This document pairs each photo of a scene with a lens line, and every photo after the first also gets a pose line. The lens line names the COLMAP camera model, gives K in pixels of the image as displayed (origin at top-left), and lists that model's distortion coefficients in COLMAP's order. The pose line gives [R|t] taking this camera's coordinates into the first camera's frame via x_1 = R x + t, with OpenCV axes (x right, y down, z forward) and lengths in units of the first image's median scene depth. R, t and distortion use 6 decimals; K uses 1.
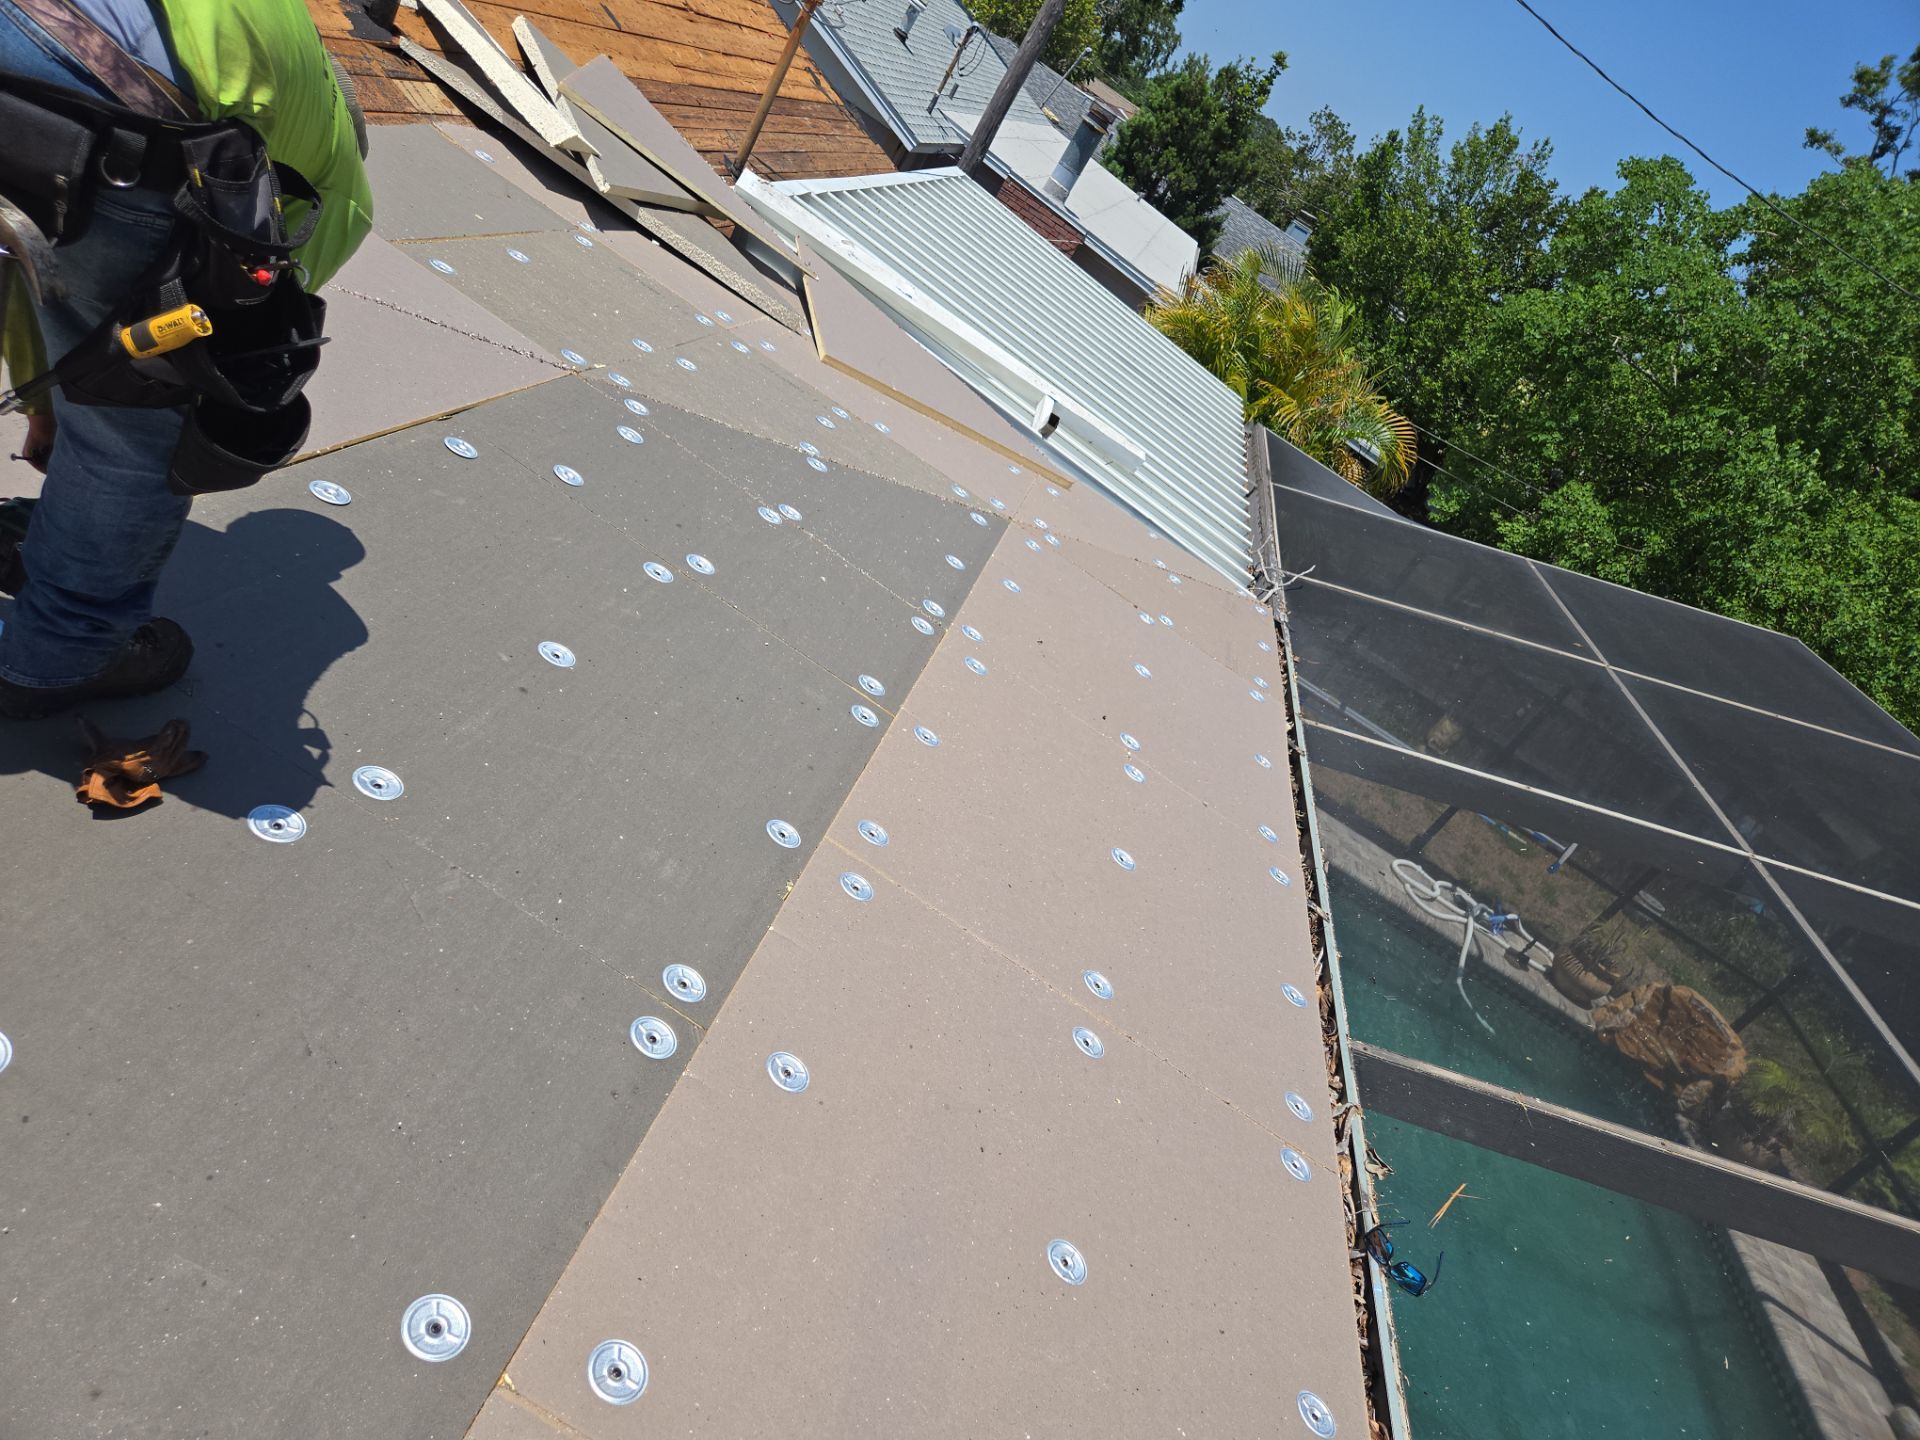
lens RADIAL K [[1425.1, 0, 960.0], [0, 1425.1, 720.0], [0, 0, 1]] dist [0.174035, -0.101748]
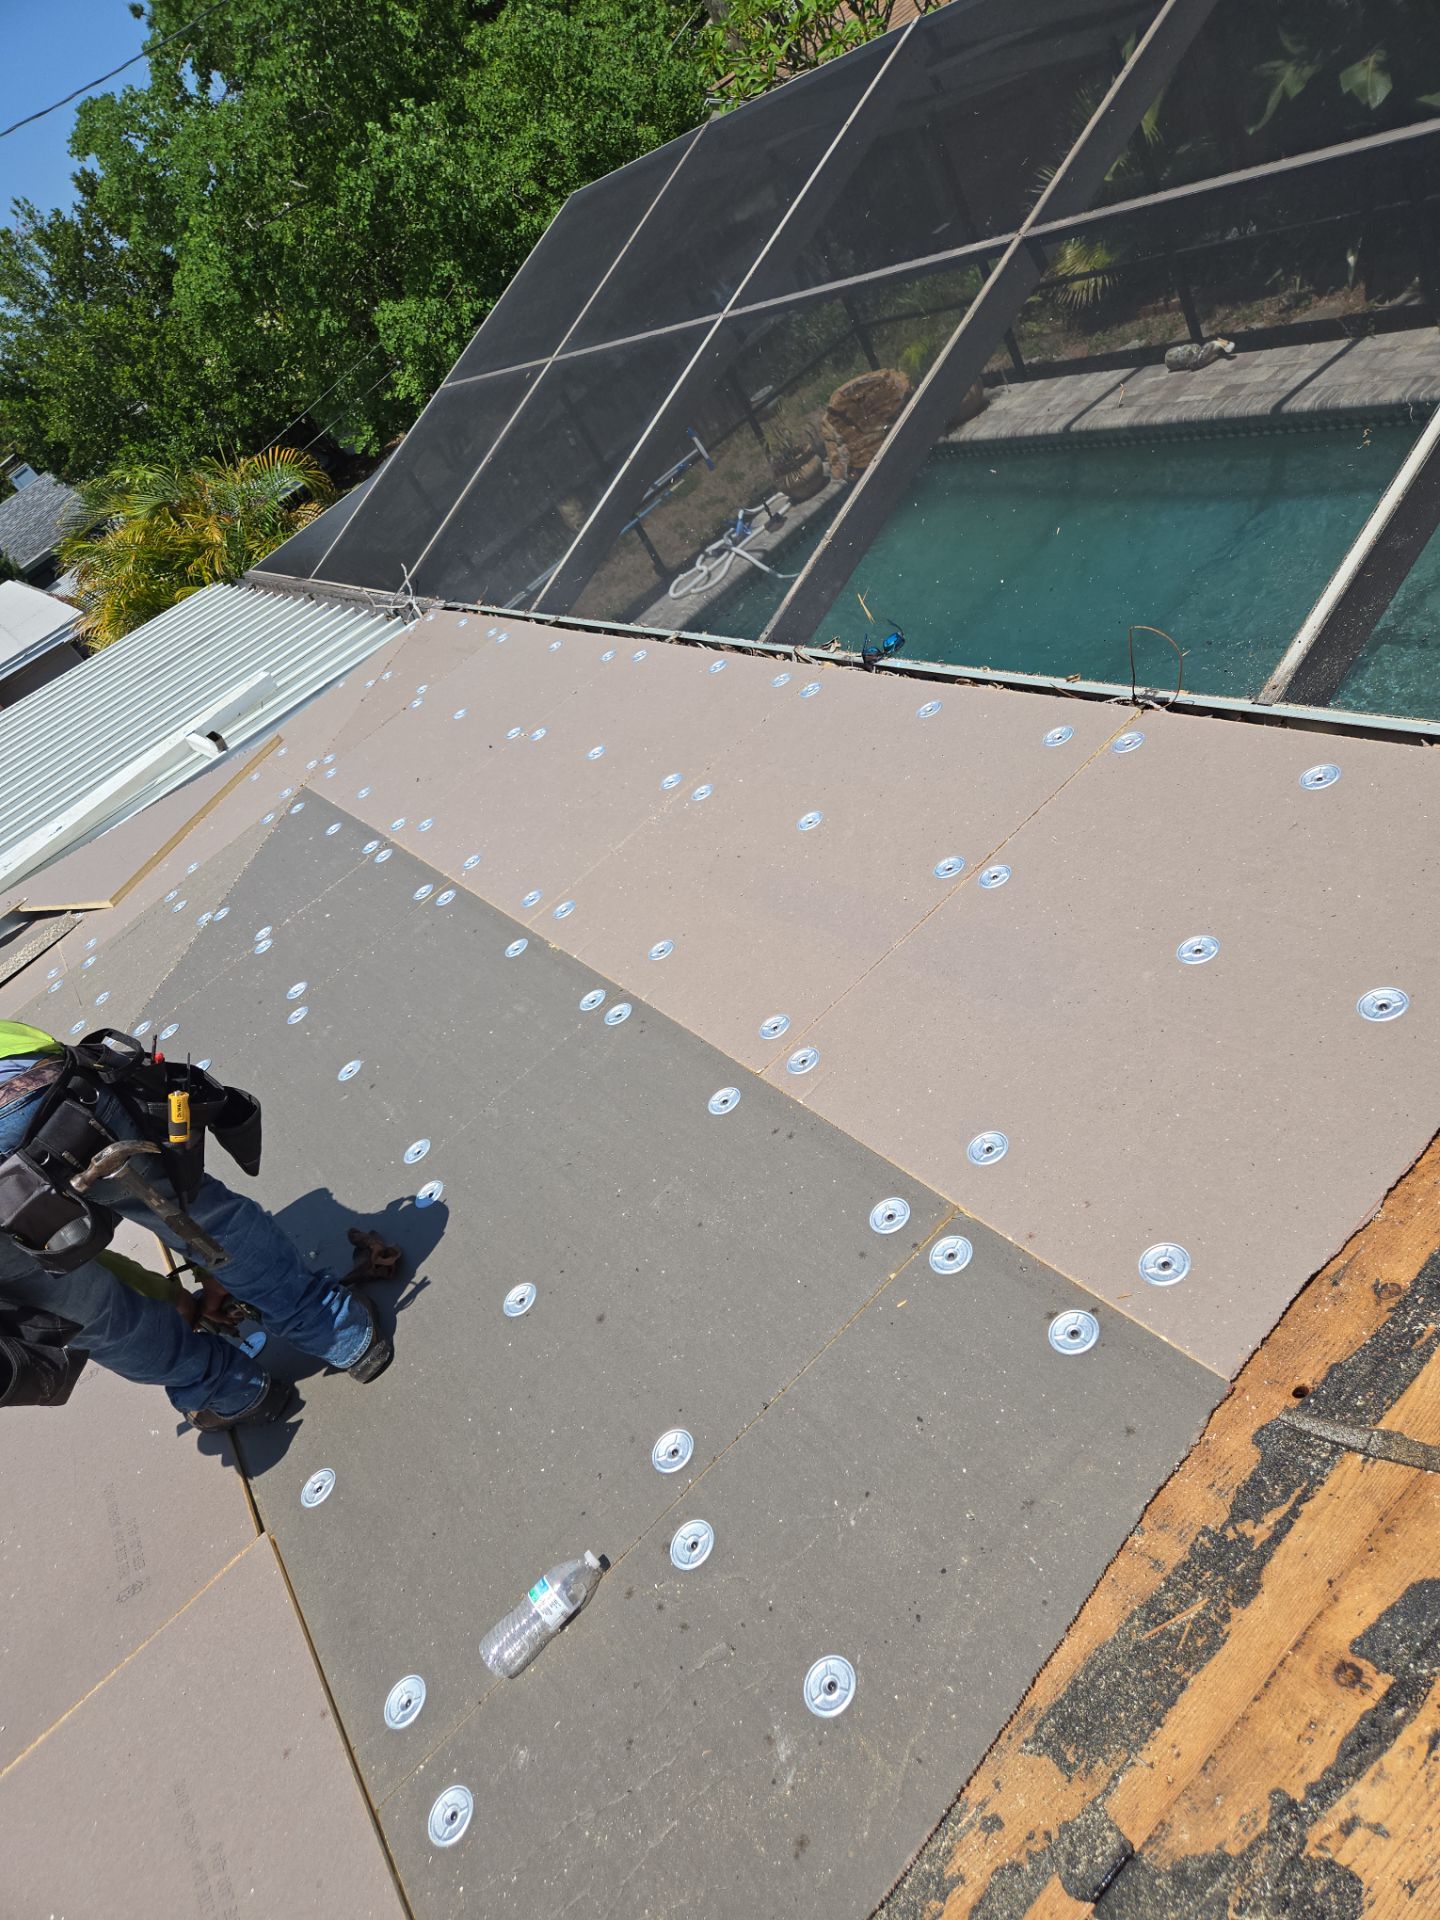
lens RADIAL K [[1426.5, 0, 714.5], [0, 1426.5, 1024.3], [0, 0, 1]] dist [0.163860, -0.101238]
pose [[0.270592, -0.962245, 0.029413, -0.050592], [0.942884, 0.271067, 0.193632, 0.002011], [-0.194294, -0.024663, 0.980633, -0.134939]]
